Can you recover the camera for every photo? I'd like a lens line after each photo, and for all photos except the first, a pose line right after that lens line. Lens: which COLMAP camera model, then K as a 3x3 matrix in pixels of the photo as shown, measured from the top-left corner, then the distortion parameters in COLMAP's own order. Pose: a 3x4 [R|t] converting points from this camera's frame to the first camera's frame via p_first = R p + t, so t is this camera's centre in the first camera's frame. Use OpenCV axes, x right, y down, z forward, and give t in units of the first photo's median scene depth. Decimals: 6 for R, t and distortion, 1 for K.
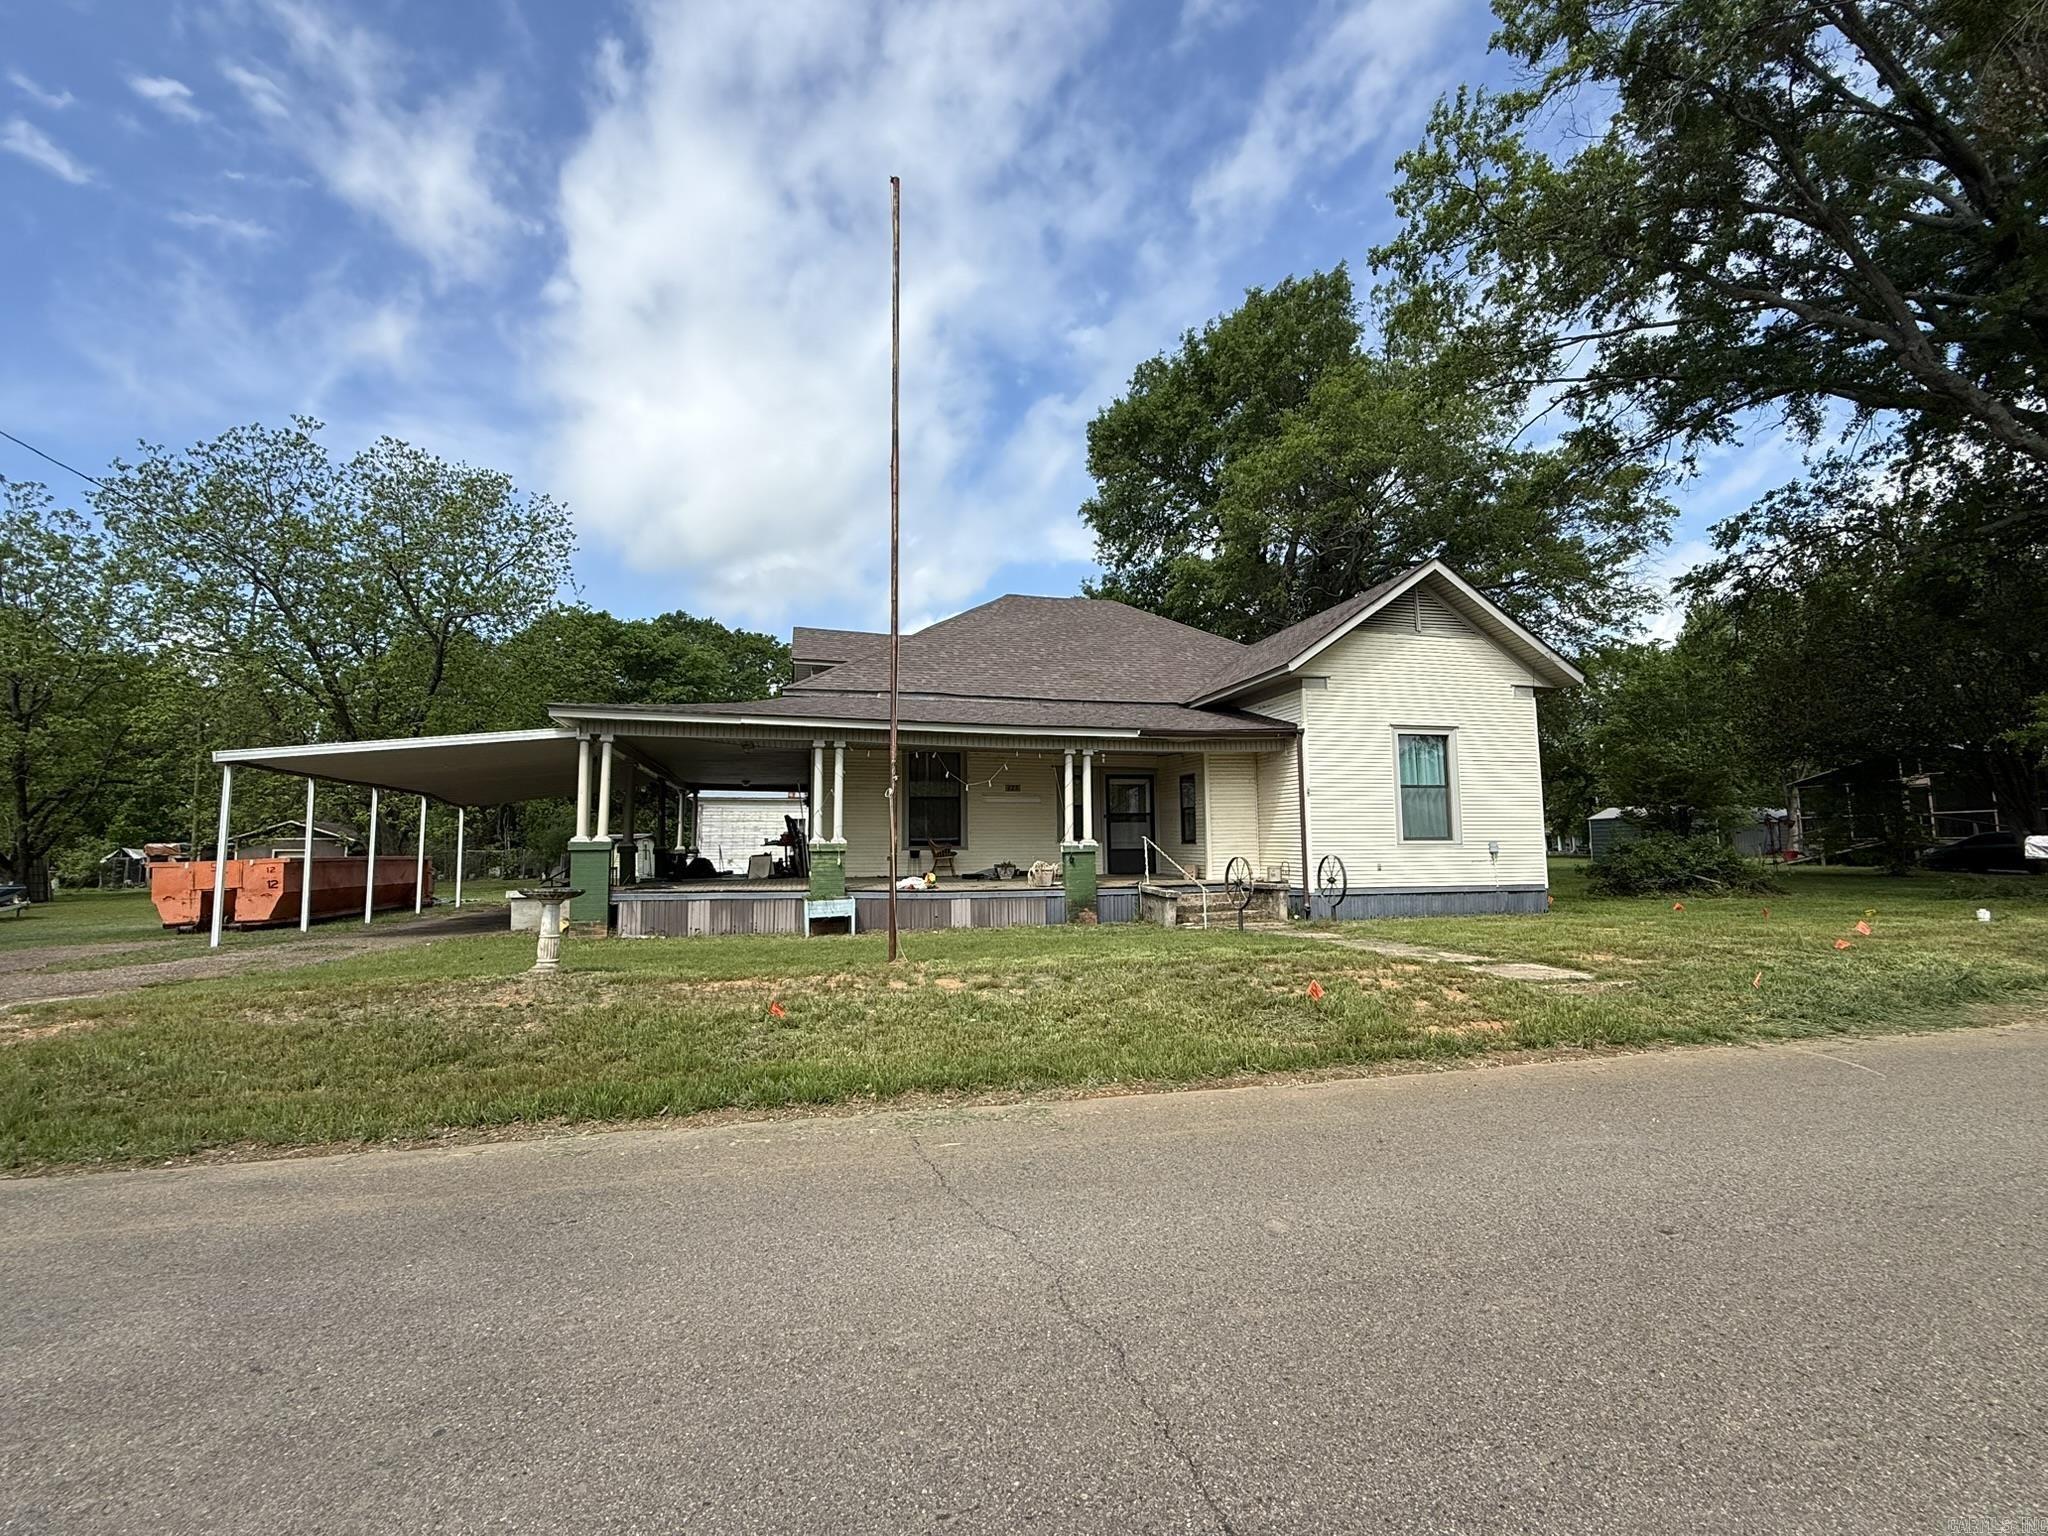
lens RADIAL K [[925.0, 0, 1024.9], [0, 925.0, 760.6], [0, 0, 1]] dist [-0.000319, 0.000155]
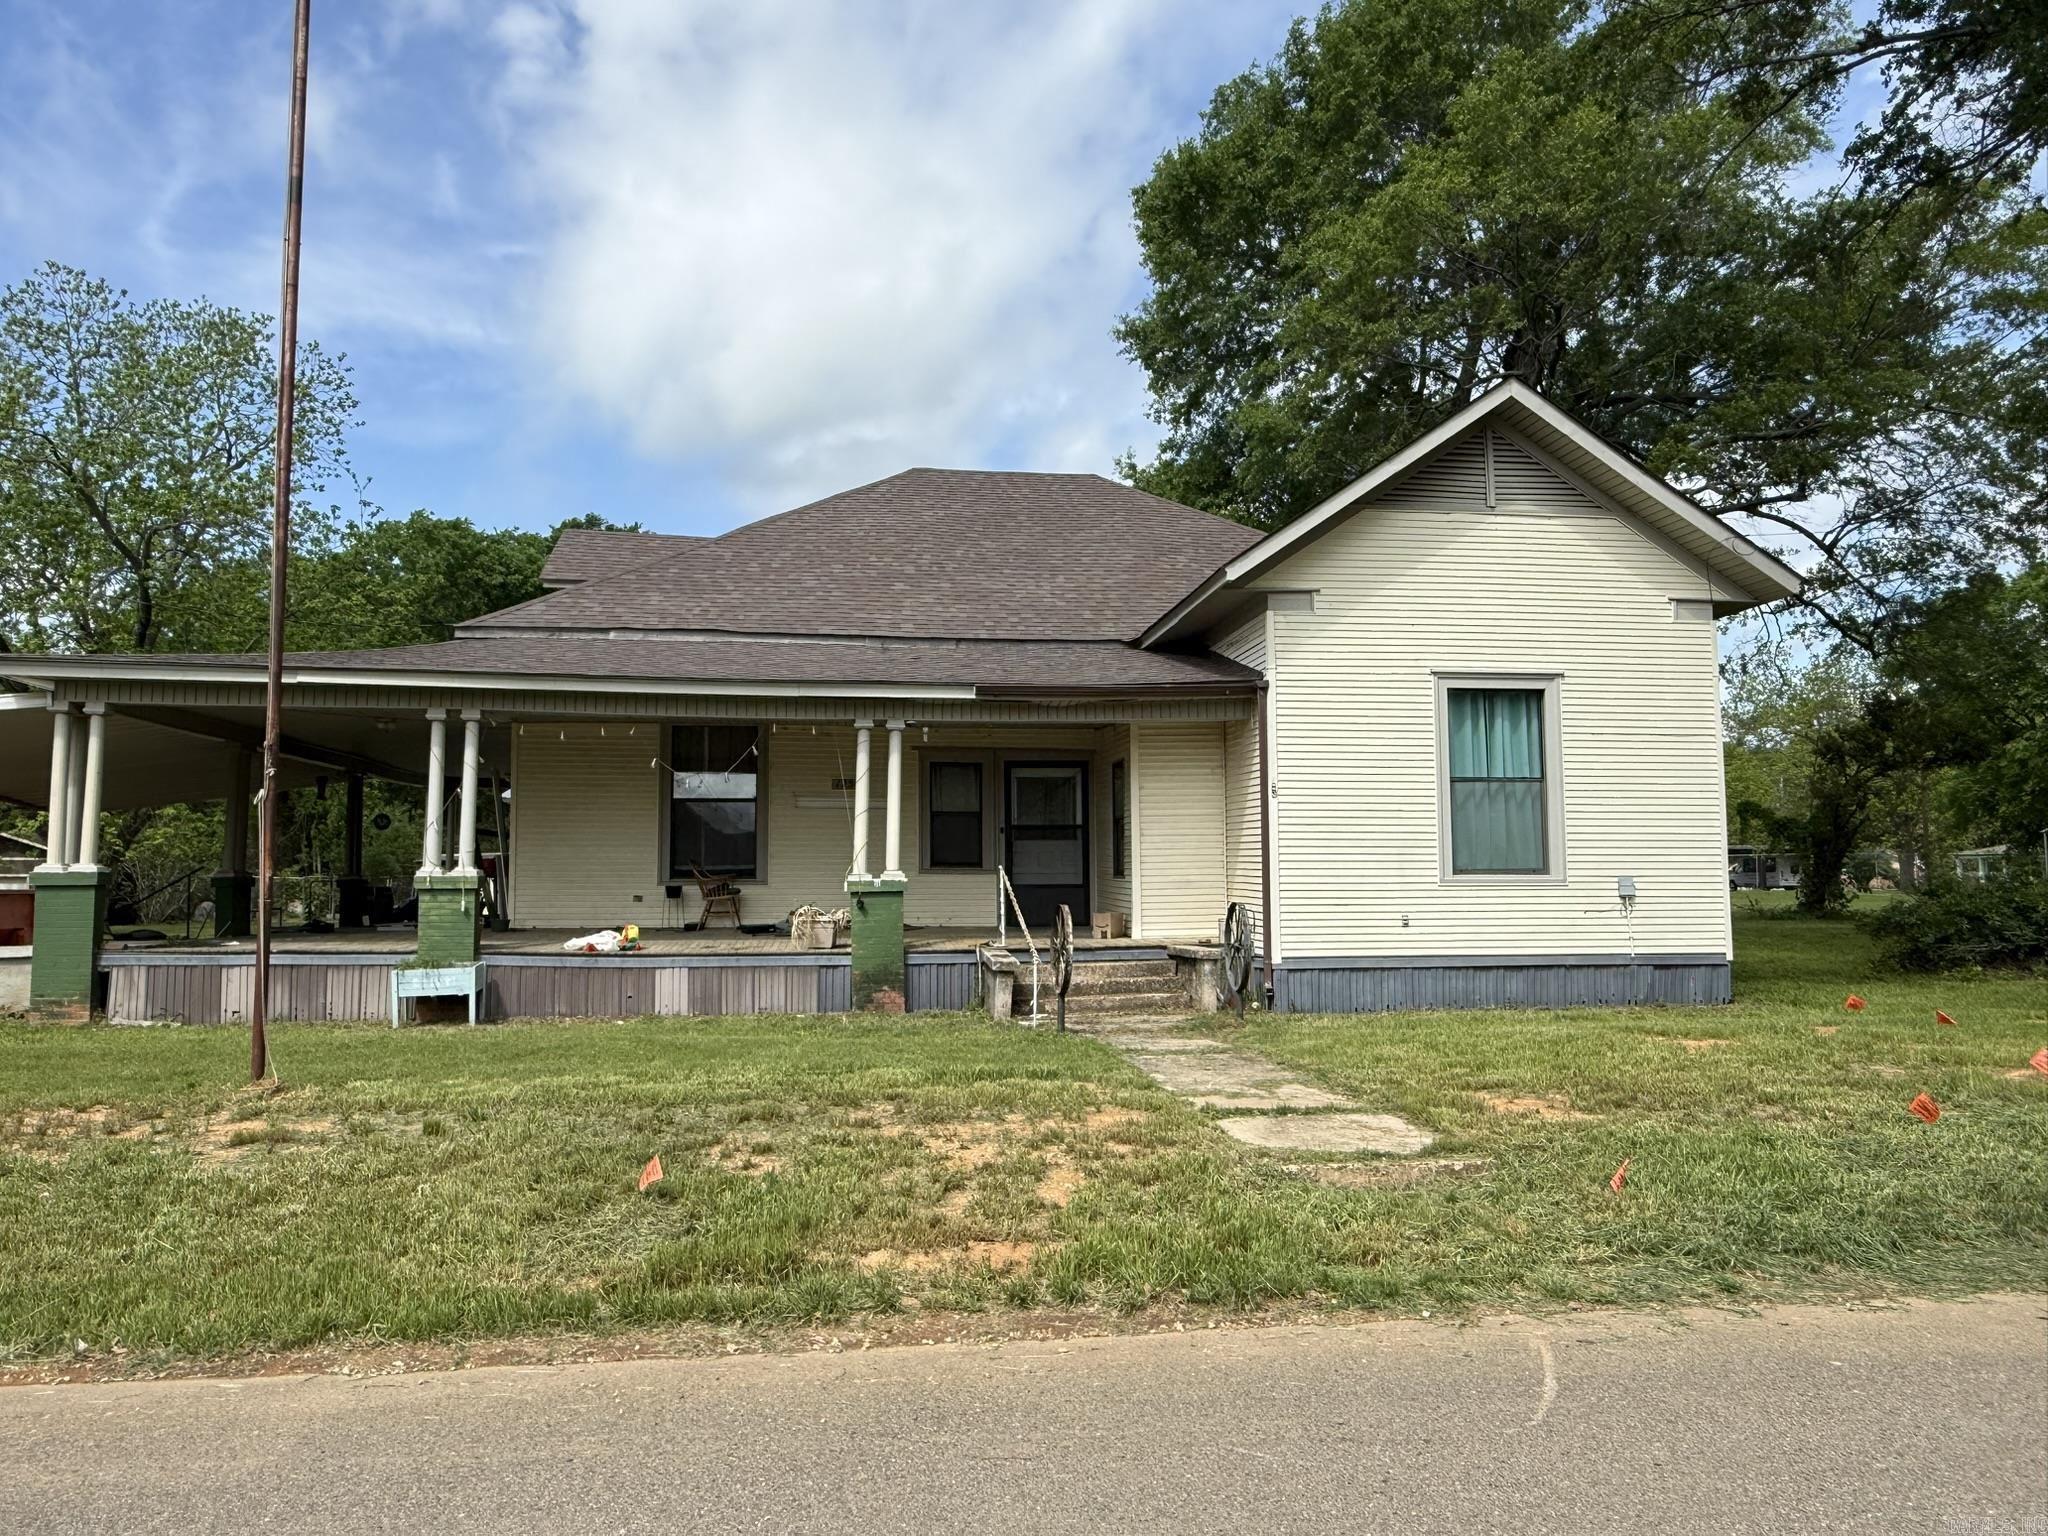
lens RADIAL K [[1428.9, 0, 1017.9], [0, 1428.9, 772.2], [0, 0, 1]] dist [0.009025, -0.004498]
pose [[0.992626, -0.004103, -0.121145, 0.245738], [0.006871, 0.999725, 0.022435, 0.001480], [0.121019, -0.023102, 0.992381, 0.089533]]
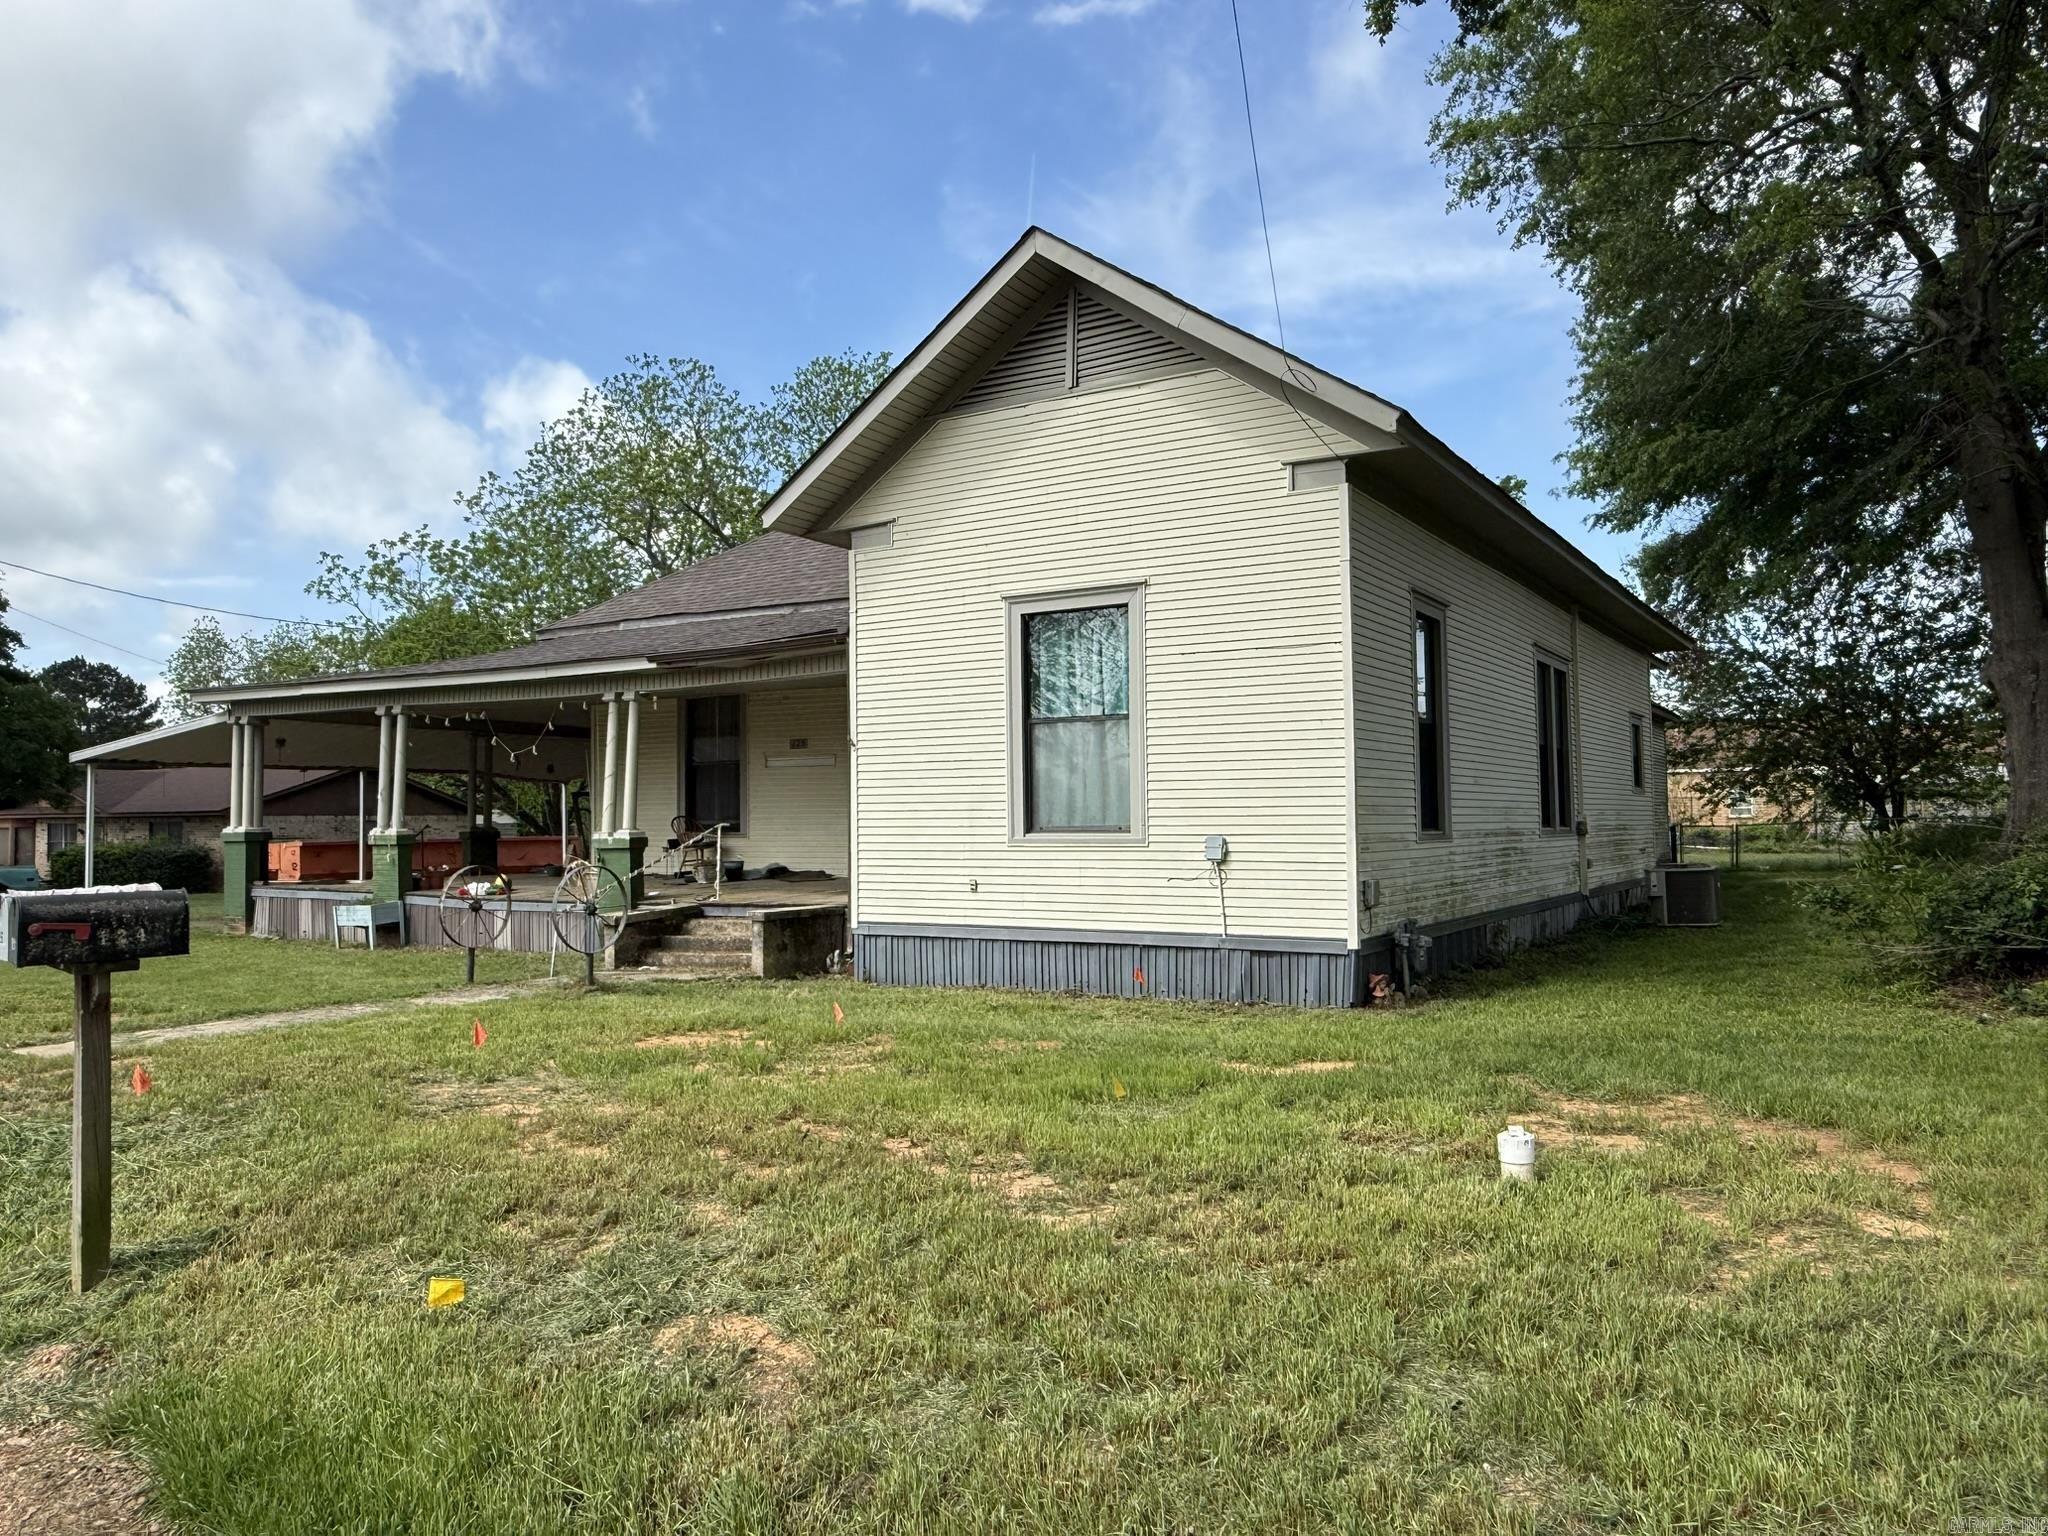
lens RADIAL K [[1428.9, 0, 1021.4], [0, 1428.9, 770.4], [0, 0, 1]] dist [0.009025, -0.004498]
pose [[0.697451, -0.024014, -0.716230, 0.934657], [0.075314, 0.996360, 0.039933, 0.022933], [0.712664, -0.081794, 0.696721, 0.467721]]
